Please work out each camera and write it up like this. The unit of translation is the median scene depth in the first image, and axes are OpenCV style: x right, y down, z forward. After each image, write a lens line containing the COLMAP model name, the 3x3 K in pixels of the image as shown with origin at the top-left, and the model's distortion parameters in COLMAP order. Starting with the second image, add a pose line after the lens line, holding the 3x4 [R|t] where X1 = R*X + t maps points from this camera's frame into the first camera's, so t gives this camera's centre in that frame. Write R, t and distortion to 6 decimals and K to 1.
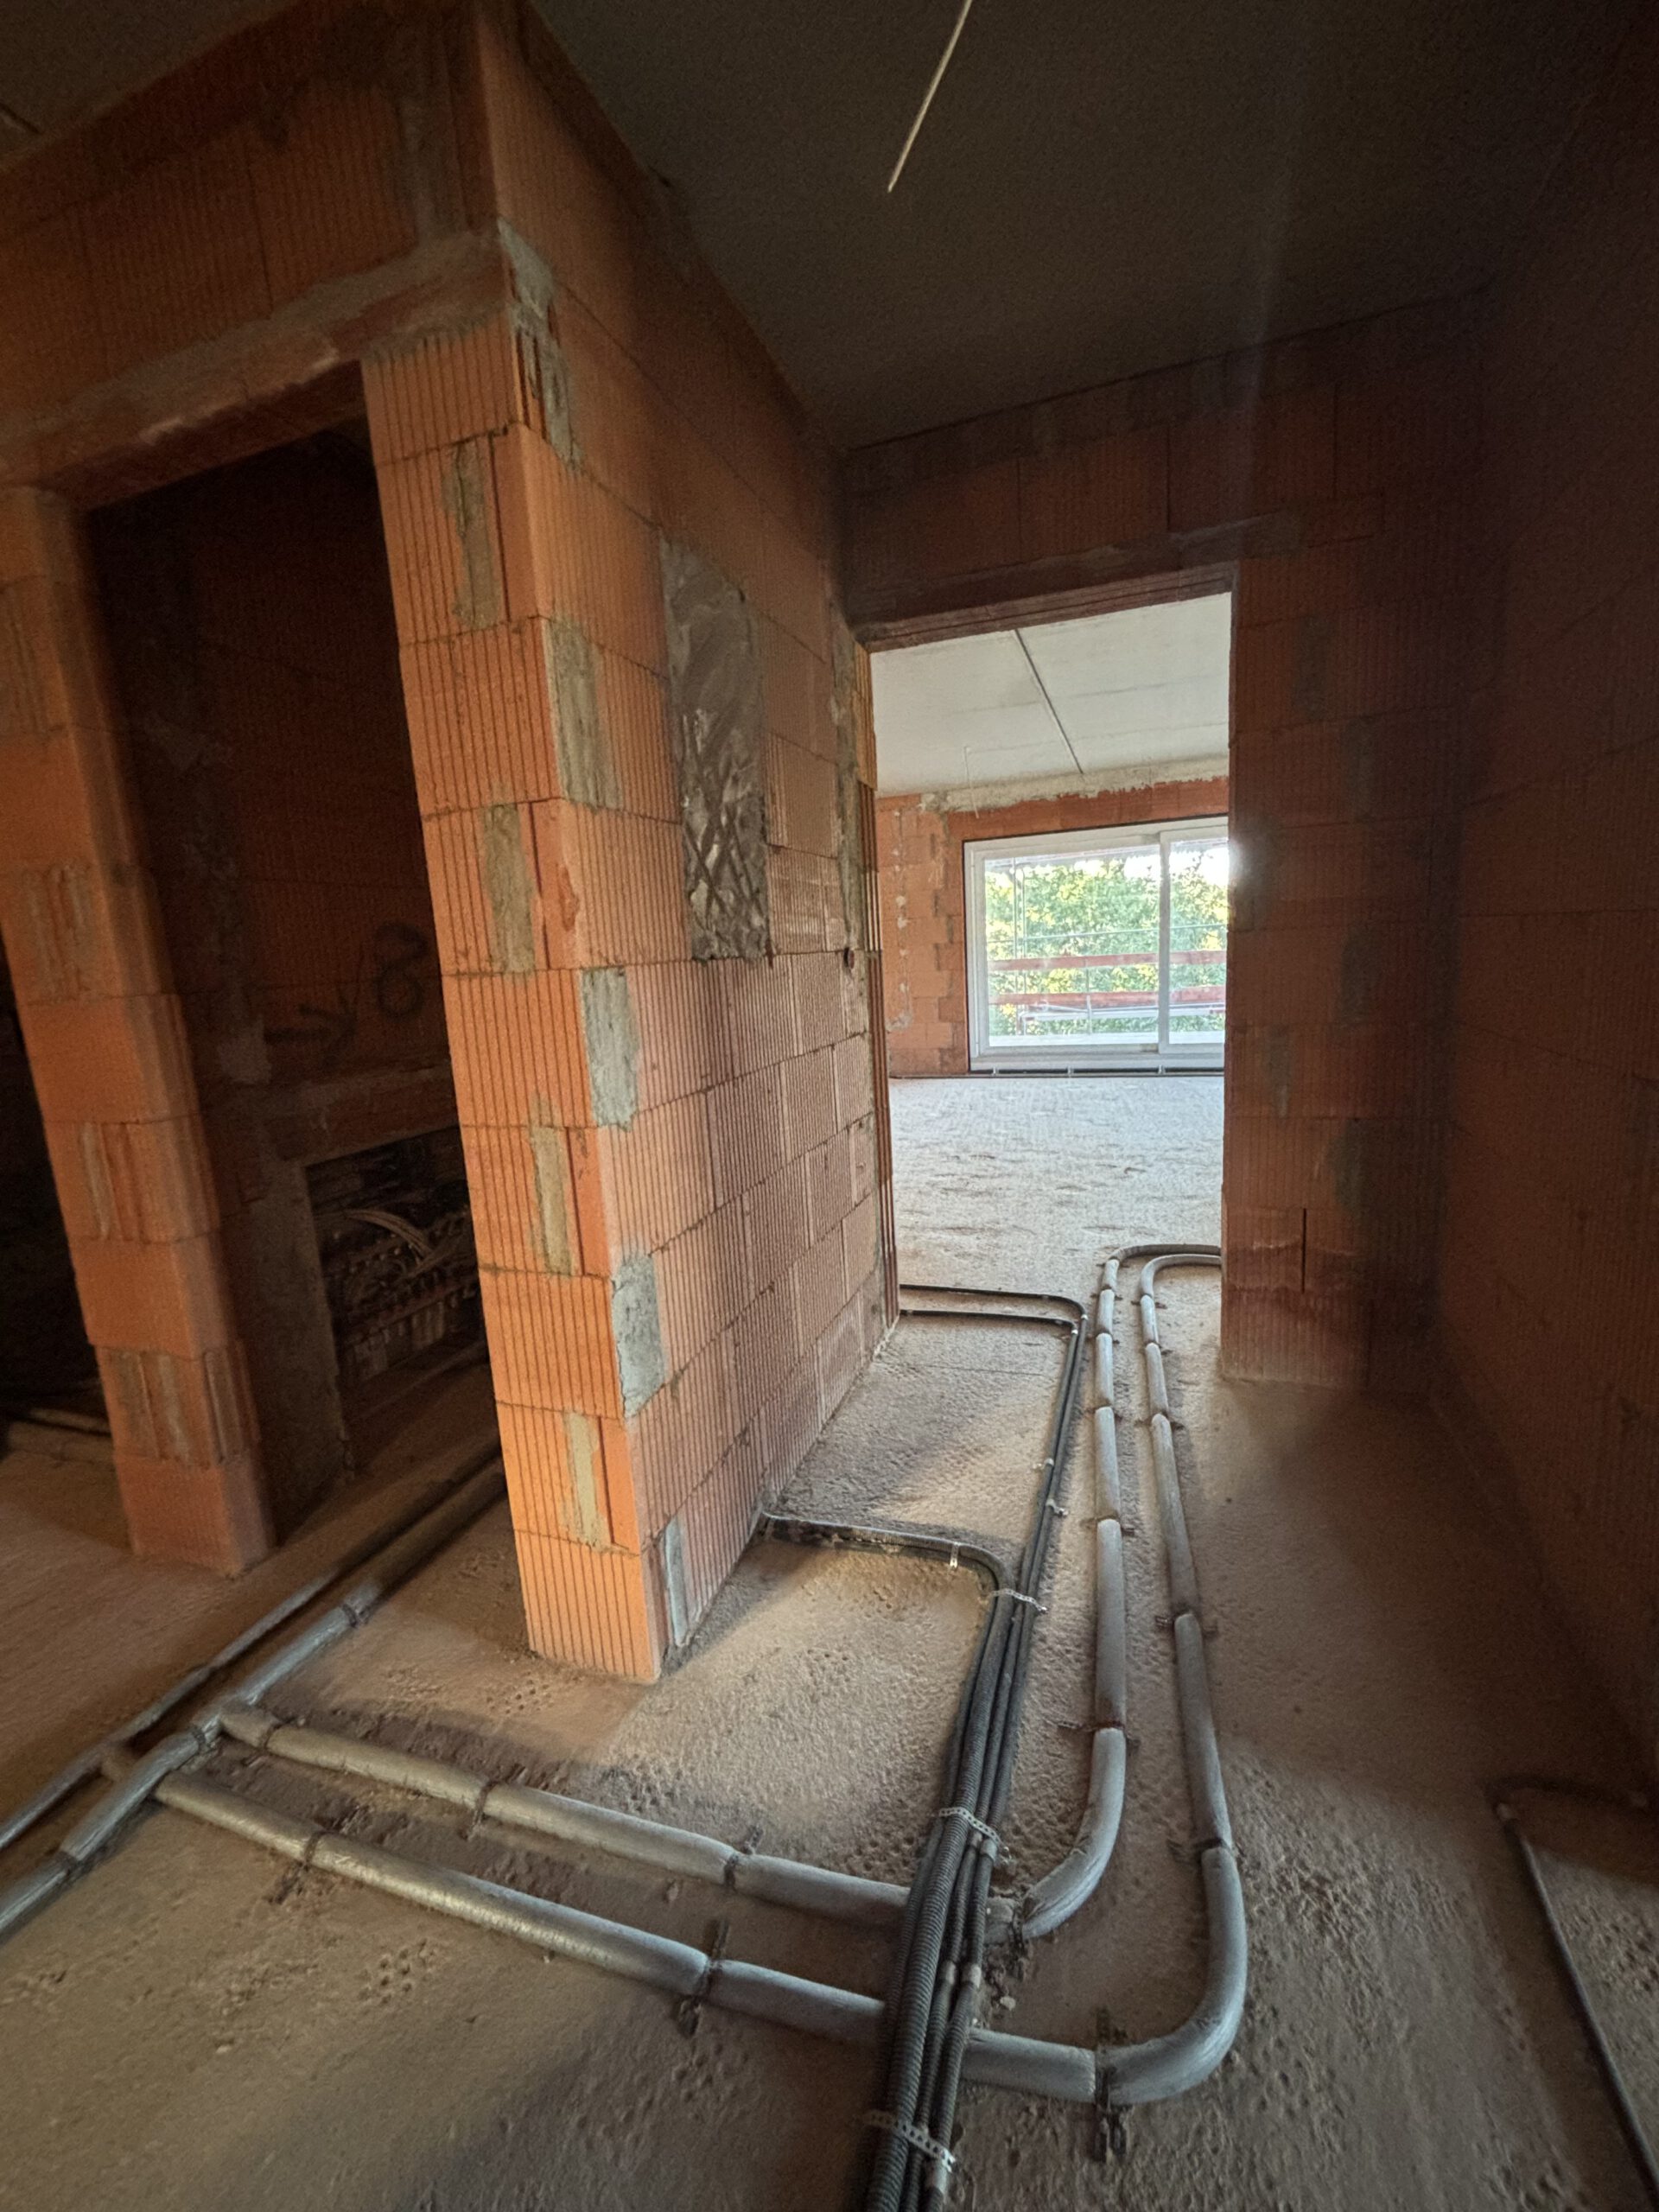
lens RADIAL K [[893.3, 0, 828.7], [0, 893.3, 1104.9], [0, 0, 1]] dist [0.000424, -0.000009]
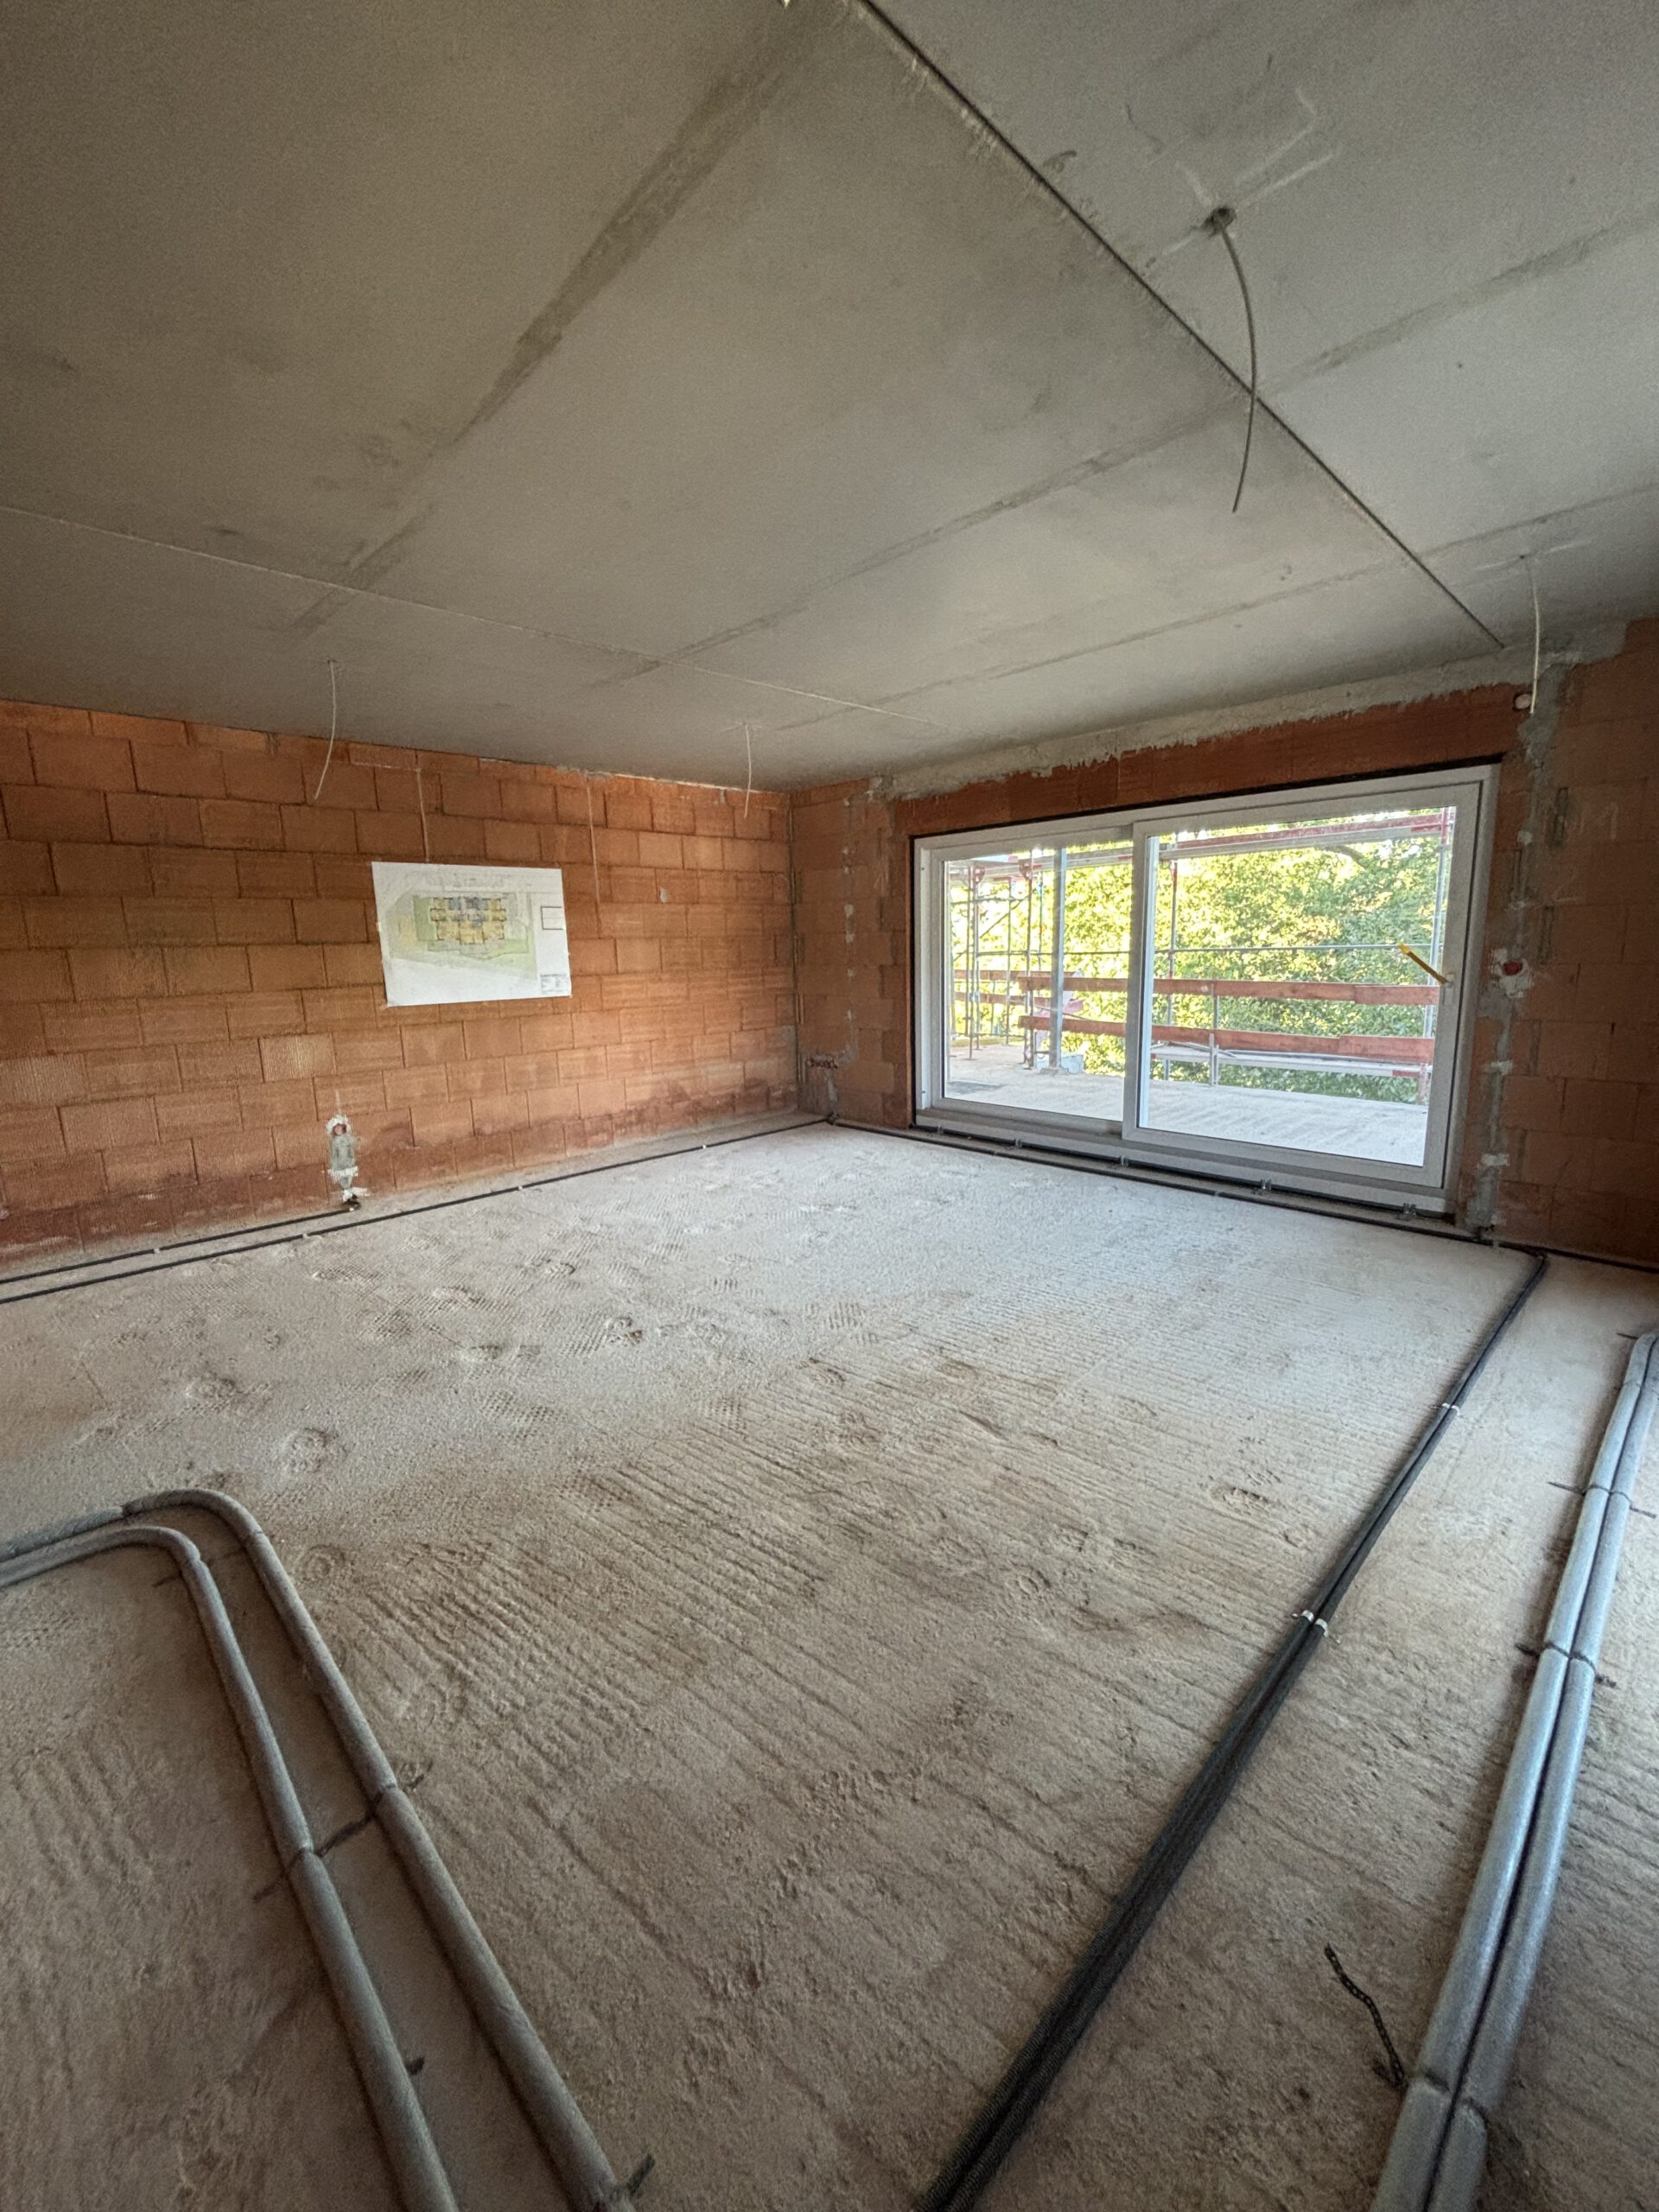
lens RADIAL K [[893.3, 0, 834.5], [0, 893.3, 1108.9], [0, 0, 1]] dist [0.000424, -0.000009]
pose [[0.893701, 0.117888, -0.432898, 0.459416], [-0.101381, 0.992969, 0.061110, -0.099300], [0.437058, -0.010726, 0.899369, 0.262424]]
